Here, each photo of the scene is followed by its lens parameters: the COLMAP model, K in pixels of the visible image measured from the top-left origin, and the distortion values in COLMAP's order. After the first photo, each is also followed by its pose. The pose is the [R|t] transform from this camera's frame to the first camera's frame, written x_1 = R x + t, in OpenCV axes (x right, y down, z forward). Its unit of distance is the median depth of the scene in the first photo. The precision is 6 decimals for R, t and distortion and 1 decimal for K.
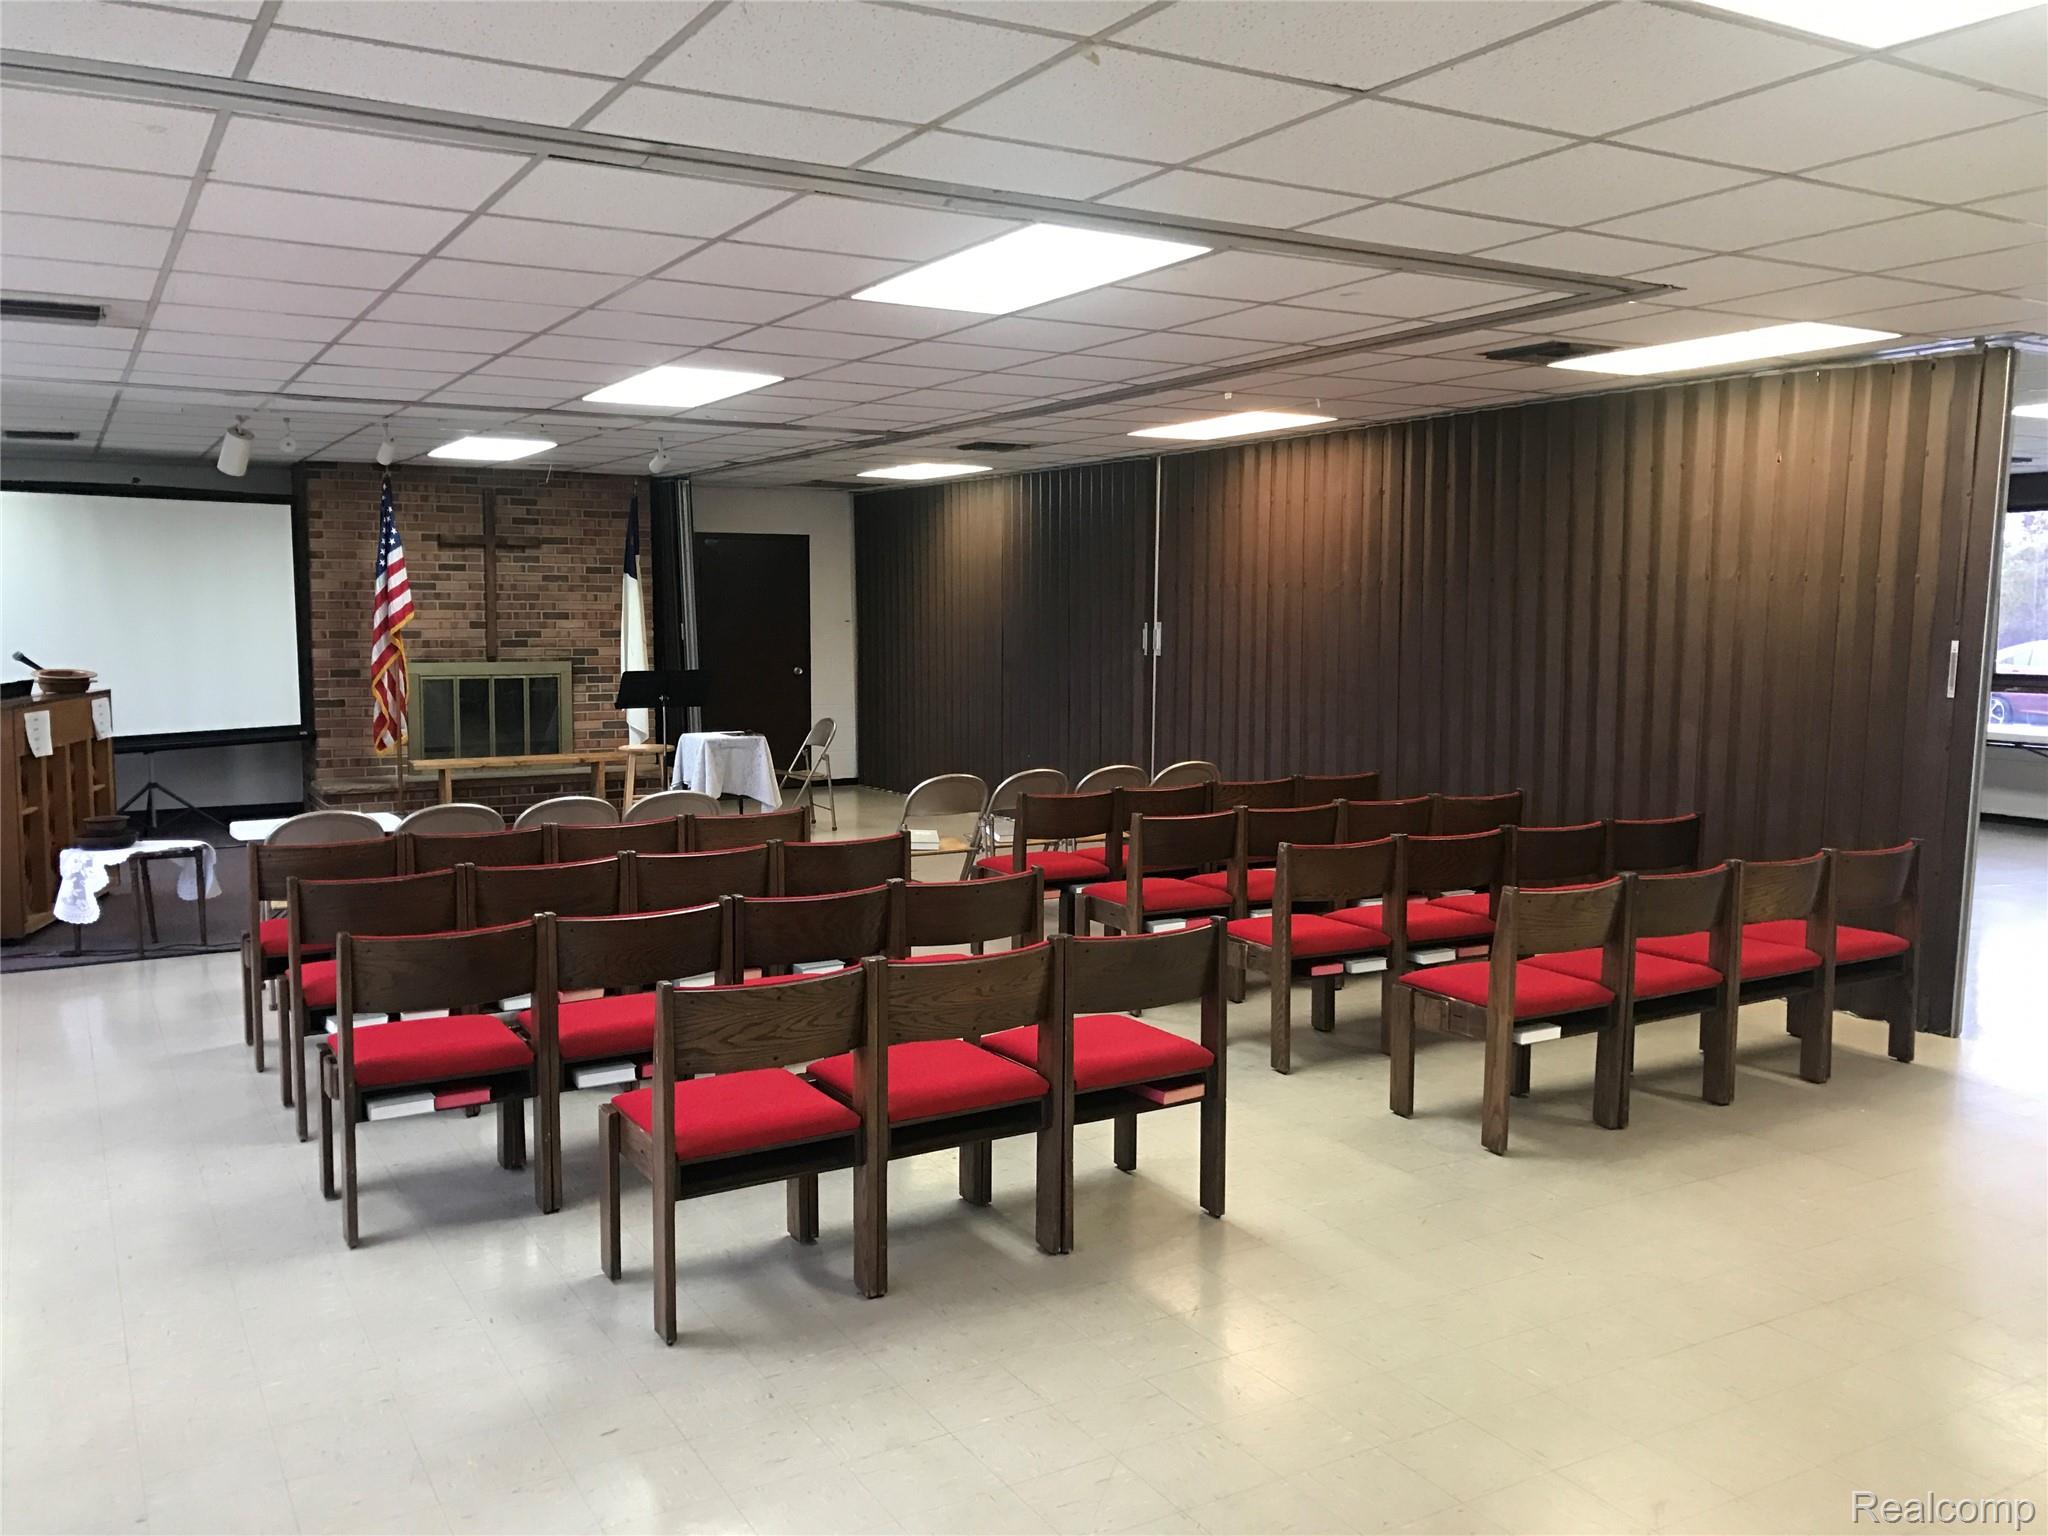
lens RADIAL K [[1685.1, 0, 1037.8], [0, 1685.1, 769.9], [0, 0, 1]] dist [0.039225, -0.200195]
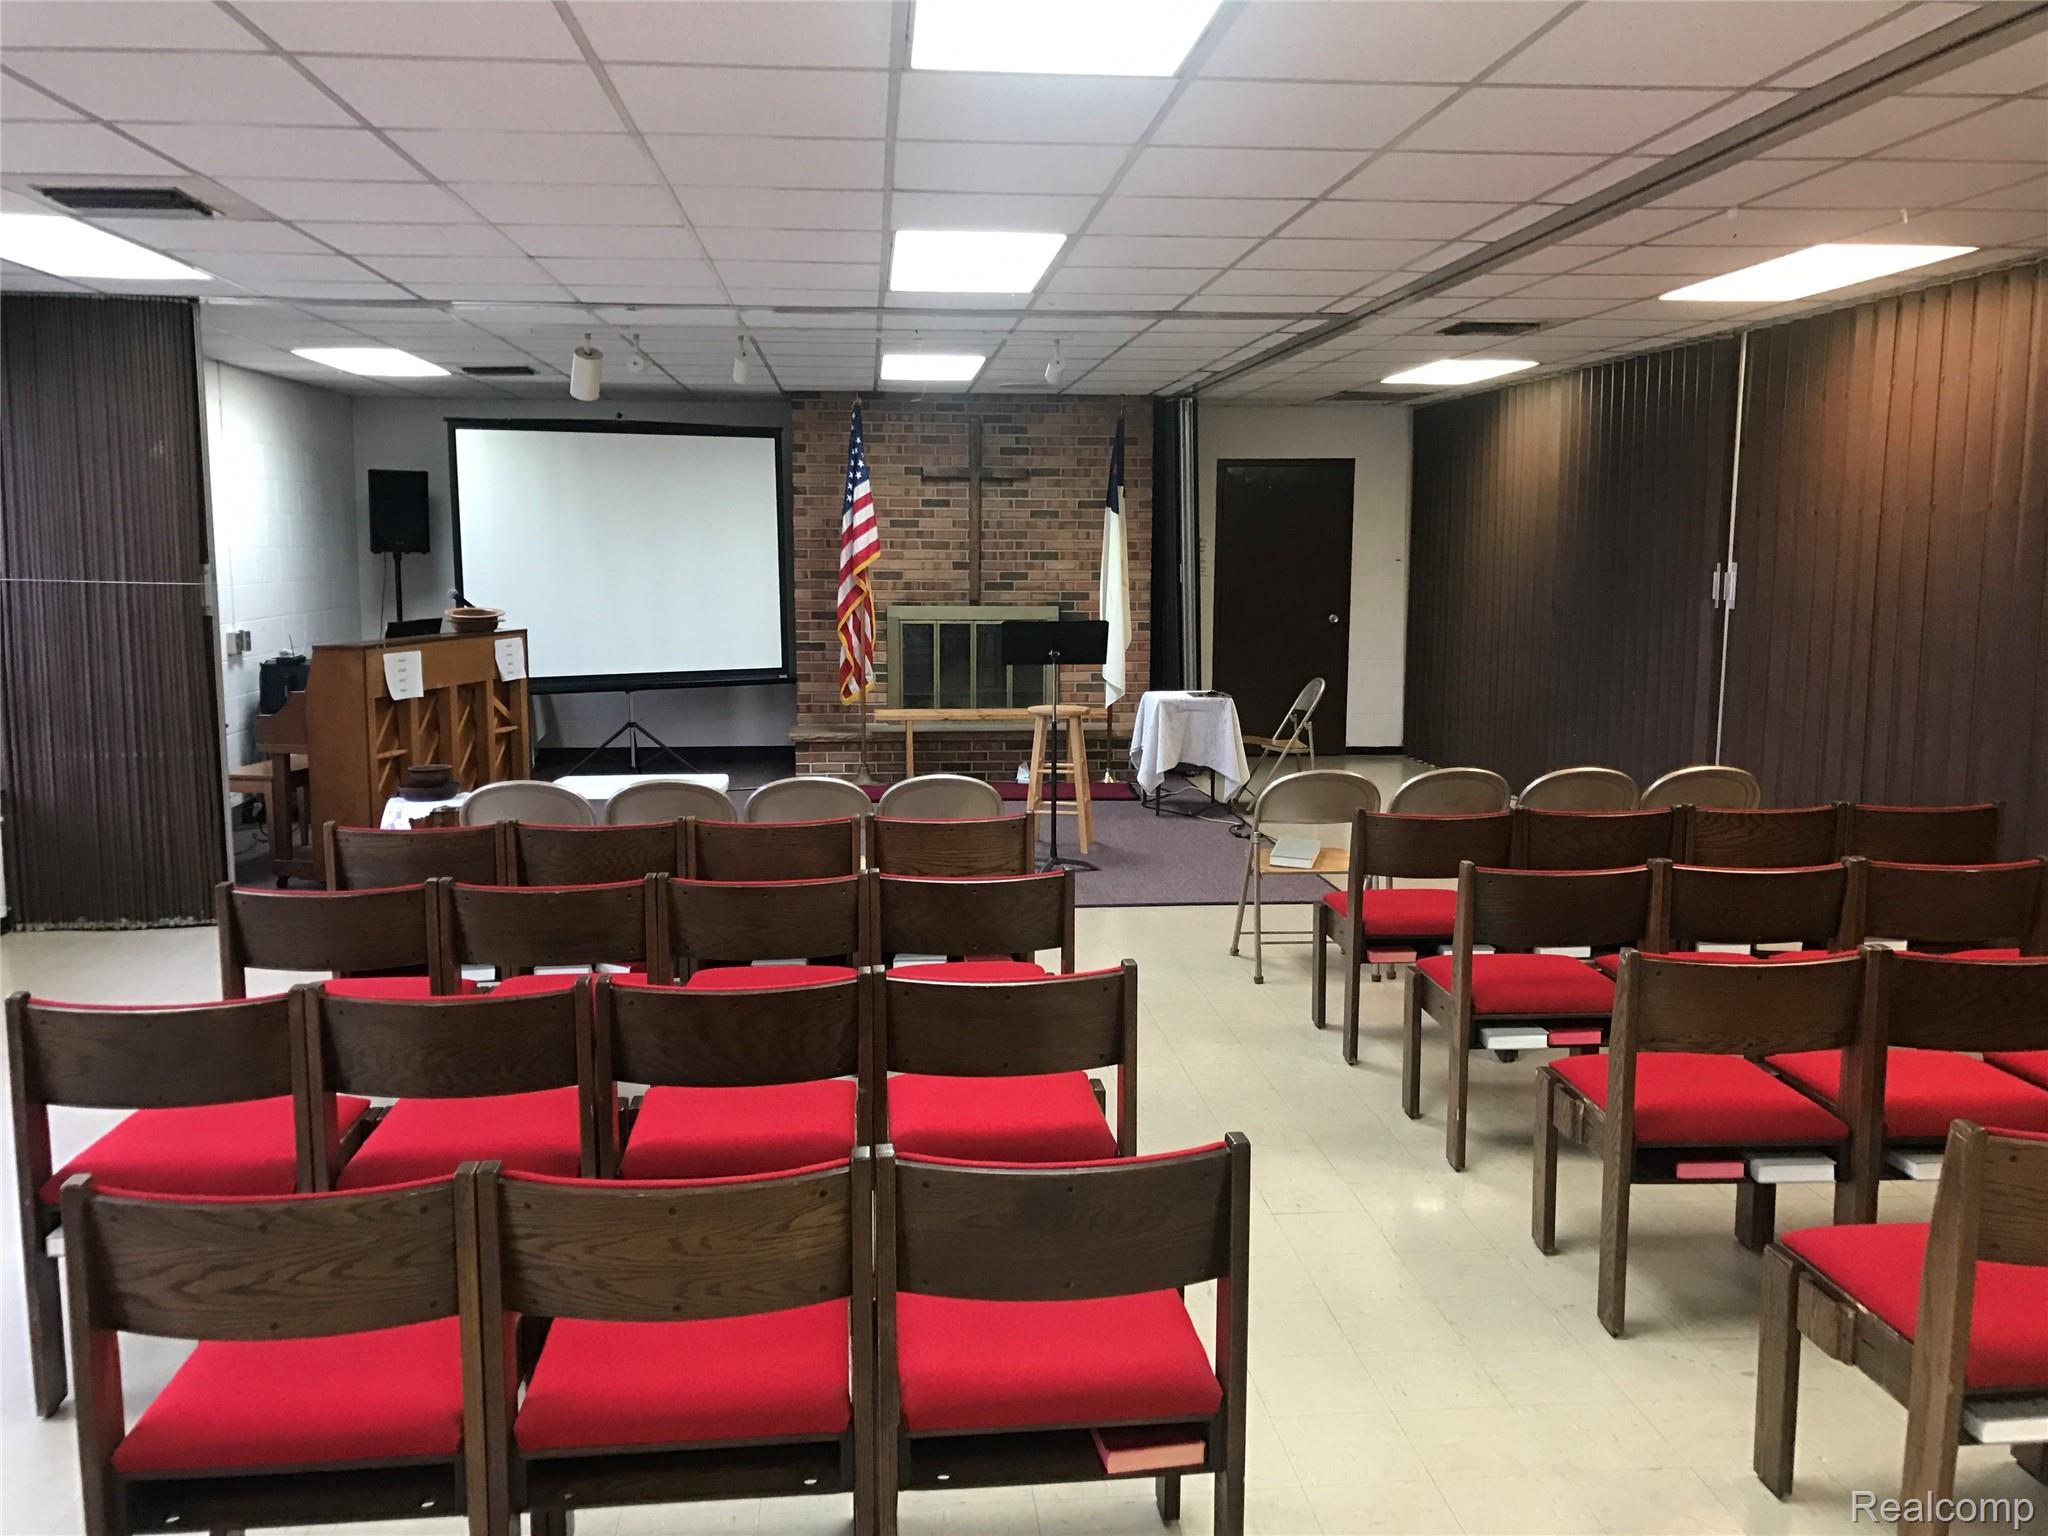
lens RADIAL K [[1639.4, 0, 1020.1], [0, 1639.4, 789.6], [0, 0, 1]] dist [0.087896, -0.167392]
pose [[0.897083, 0.062806, -0.437375, 0.105743], [-0.040562, 0.997372, 0.060025, -0.019258], [0.439996, -0.036107, 0.897274, 0.208031]]
